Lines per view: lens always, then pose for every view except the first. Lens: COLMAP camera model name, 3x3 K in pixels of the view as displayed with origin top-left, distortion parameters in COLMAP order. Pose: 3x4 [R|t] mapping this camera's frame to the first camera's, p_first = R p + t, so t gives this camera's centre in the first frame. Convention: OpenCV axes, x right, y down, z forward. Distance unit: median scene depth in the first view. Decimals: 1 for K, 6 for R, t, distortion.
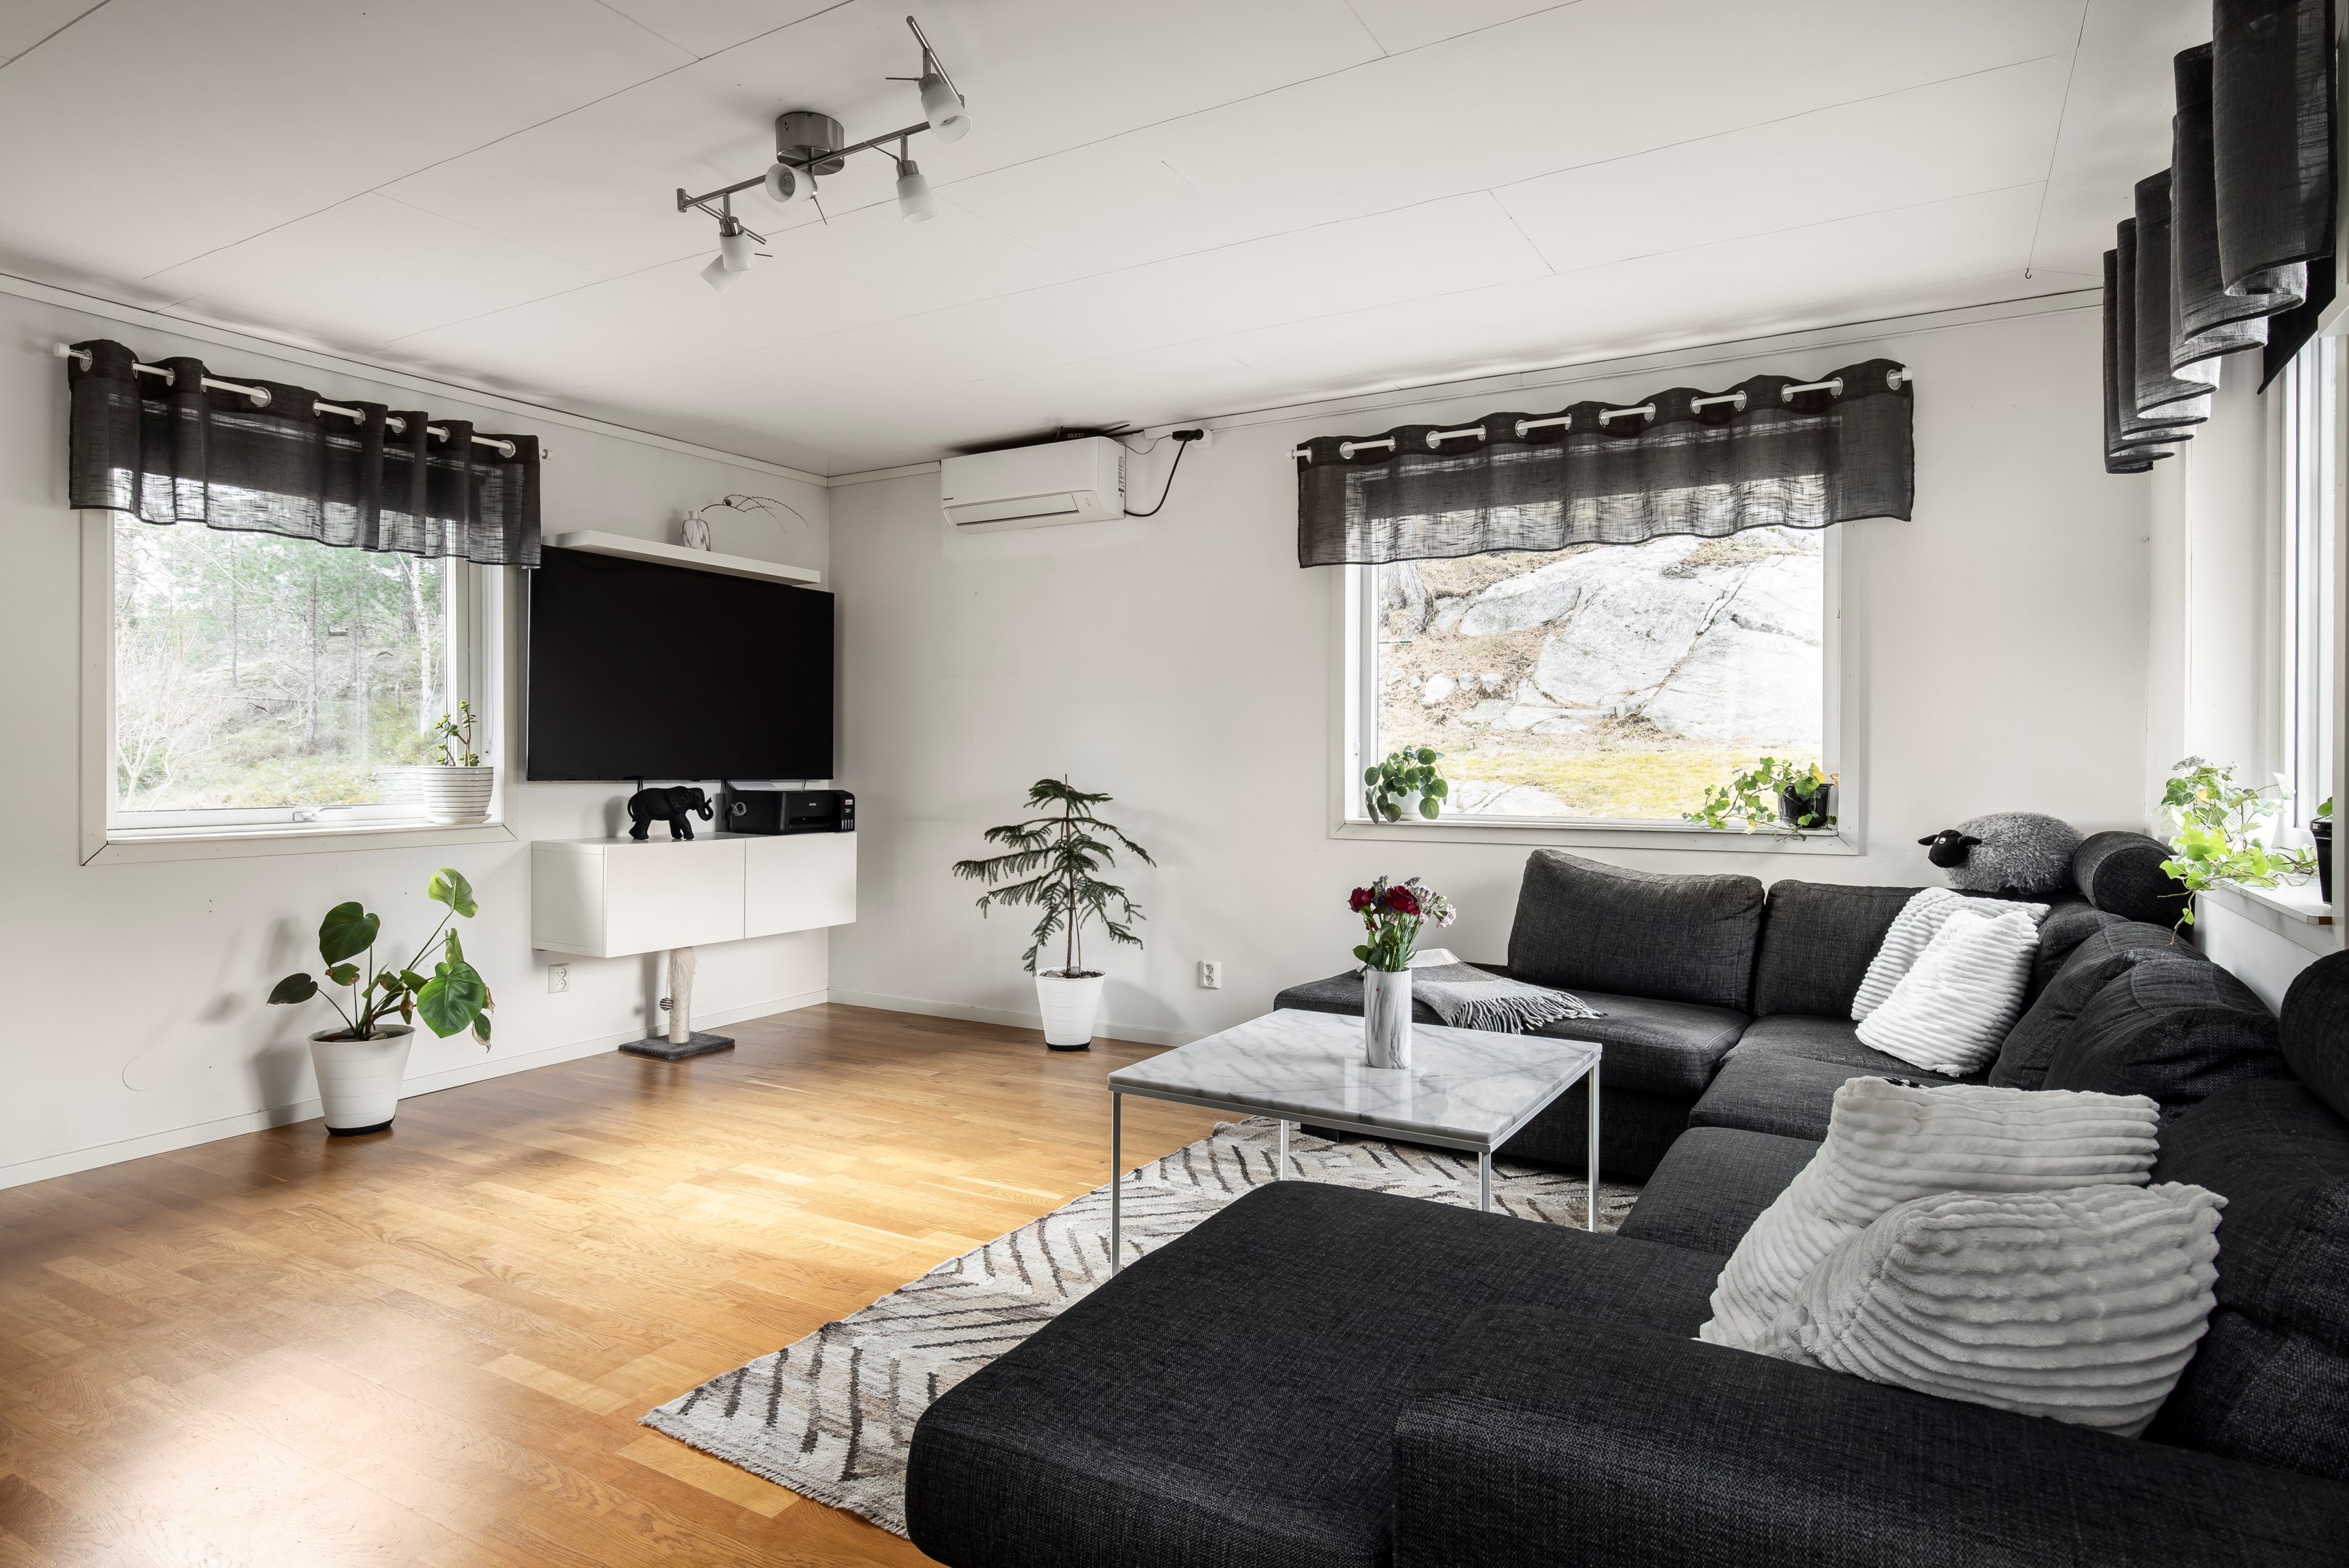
lens RADIAL K [[1318.5, 0, 1221.7], [0, 1318.5, 759.5], [0, 0, 1]] dist [0.002514, -0.000007]
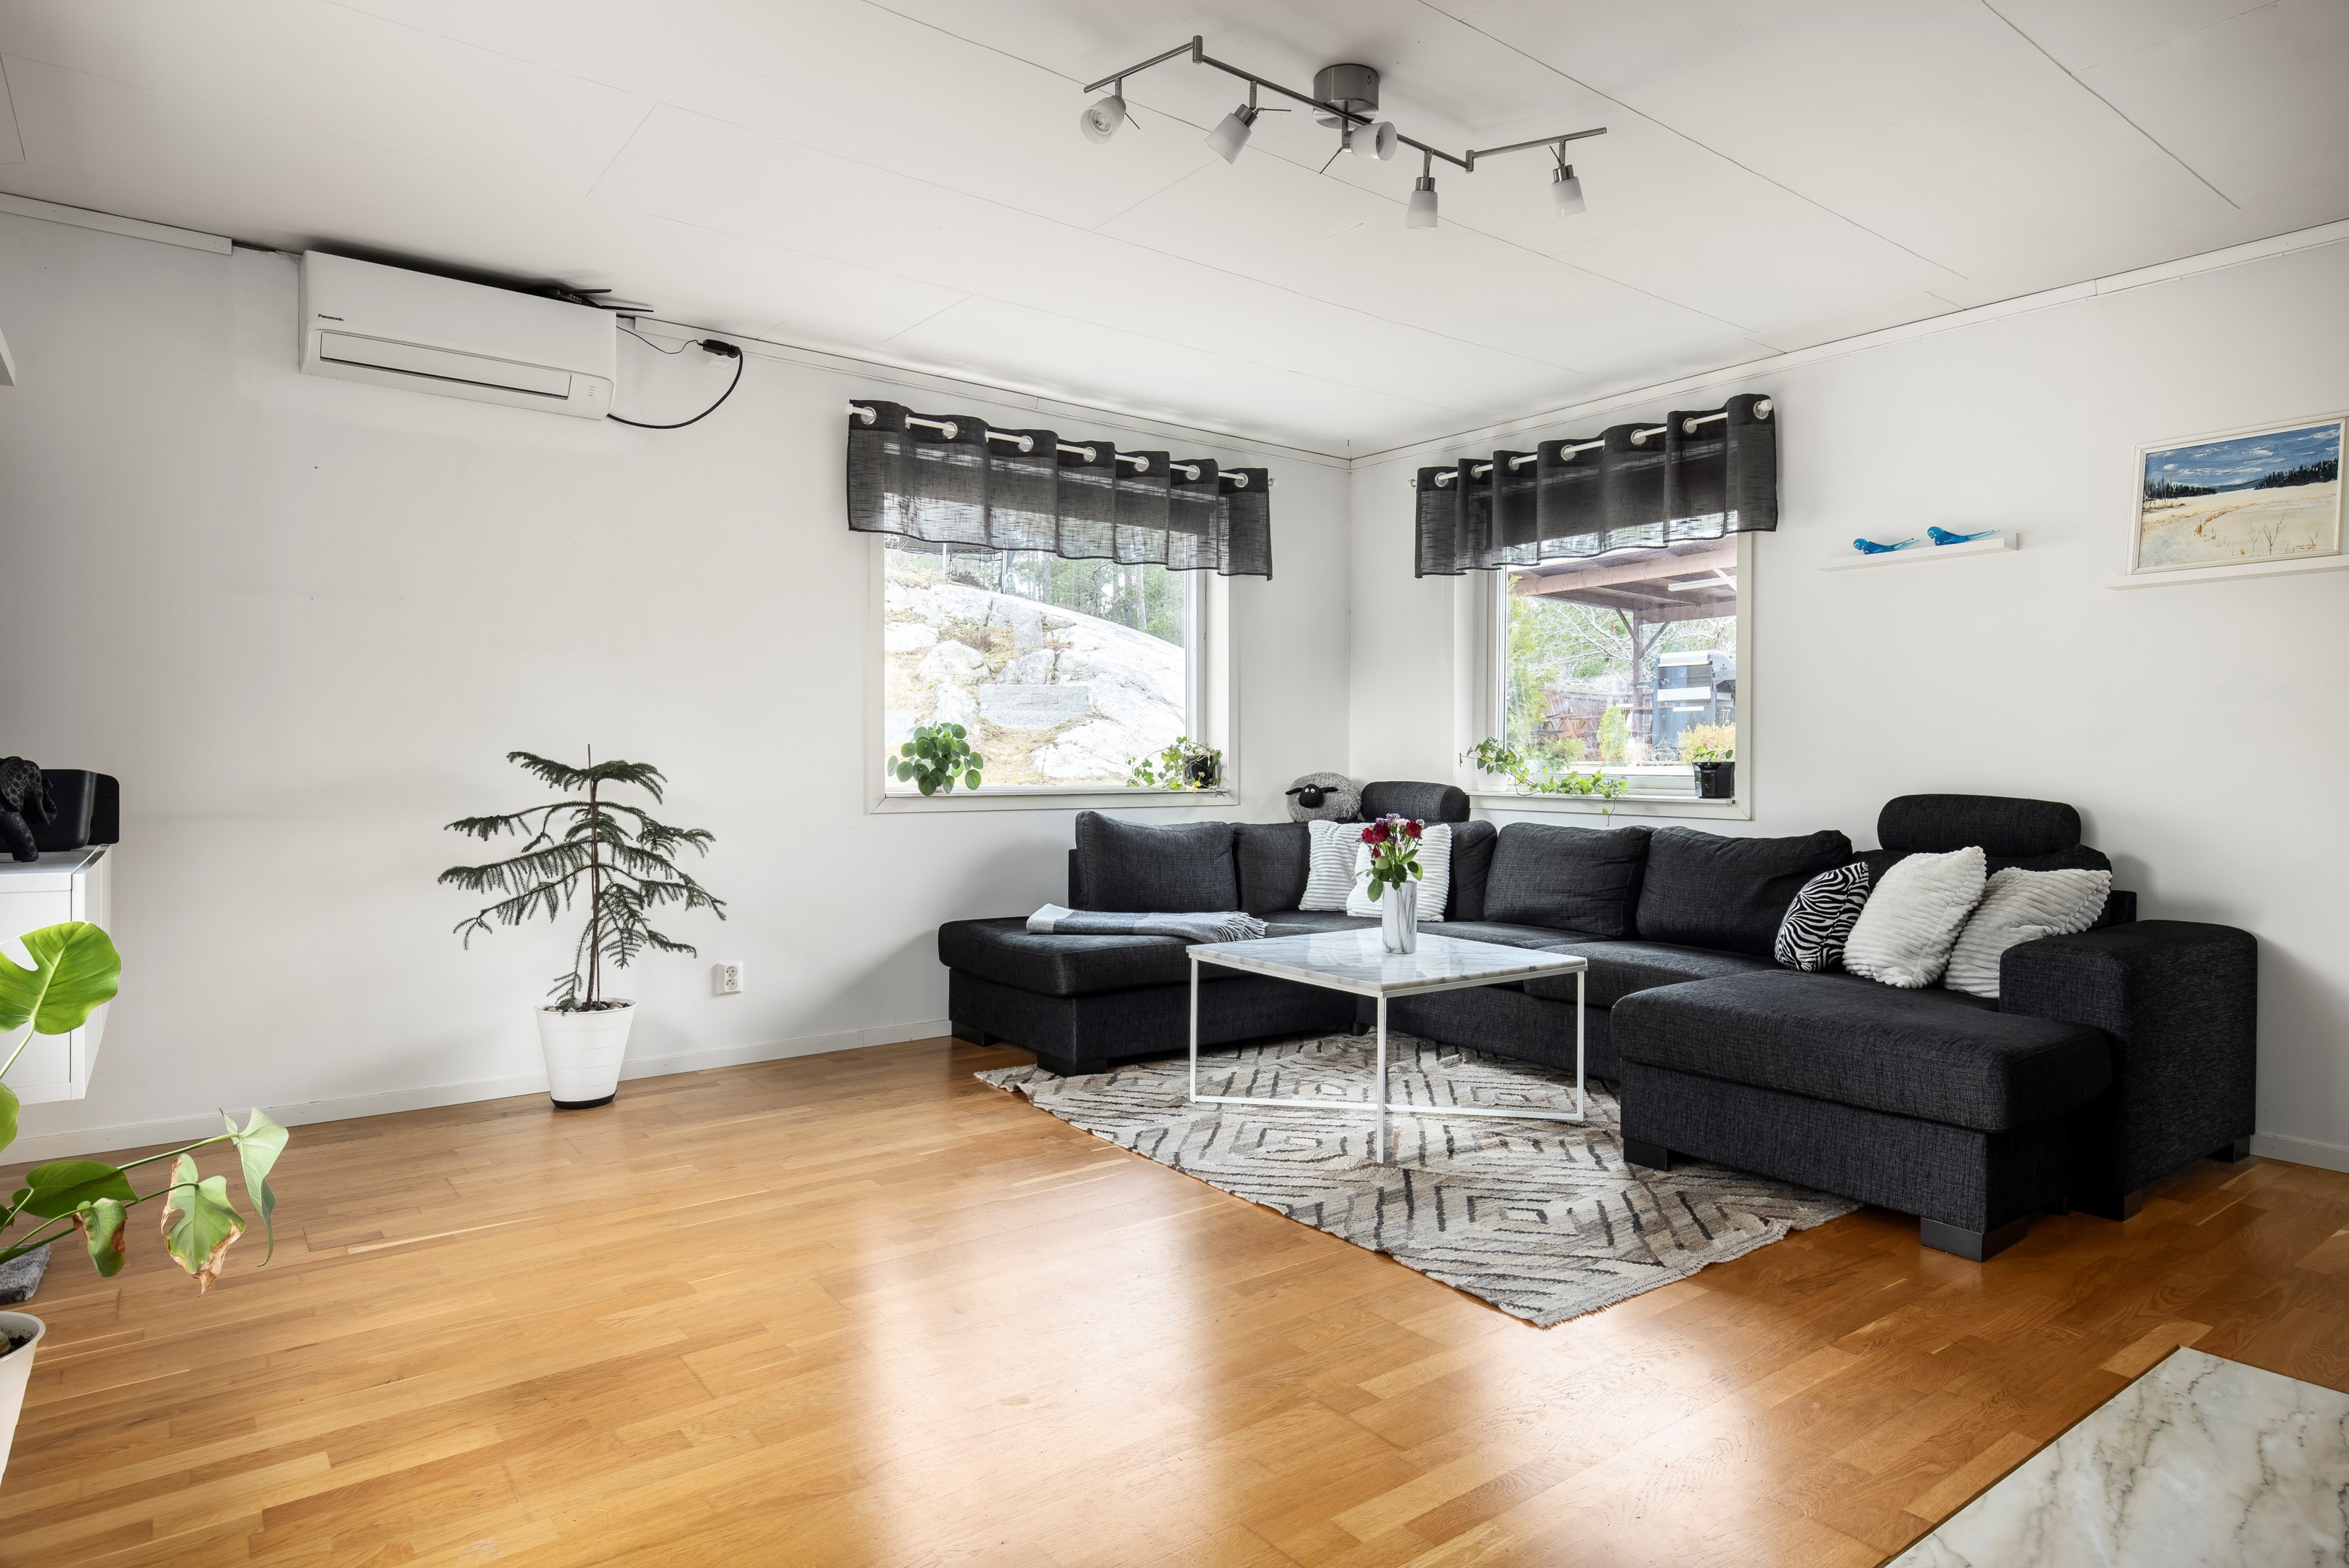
lens RADIAL K [[1318.5, 0, 1179.0], [0, 1318.5, 776.2], [0, 0, 1]] dist [0.002514, -0.000007]
pose [[0.392113, -0.007466, 0.919887, -0.836607], [0.000493, 0.999969, 0.007906, 0.028843], [-0.919917, -0.002647, 0.392105, 0.470879]]
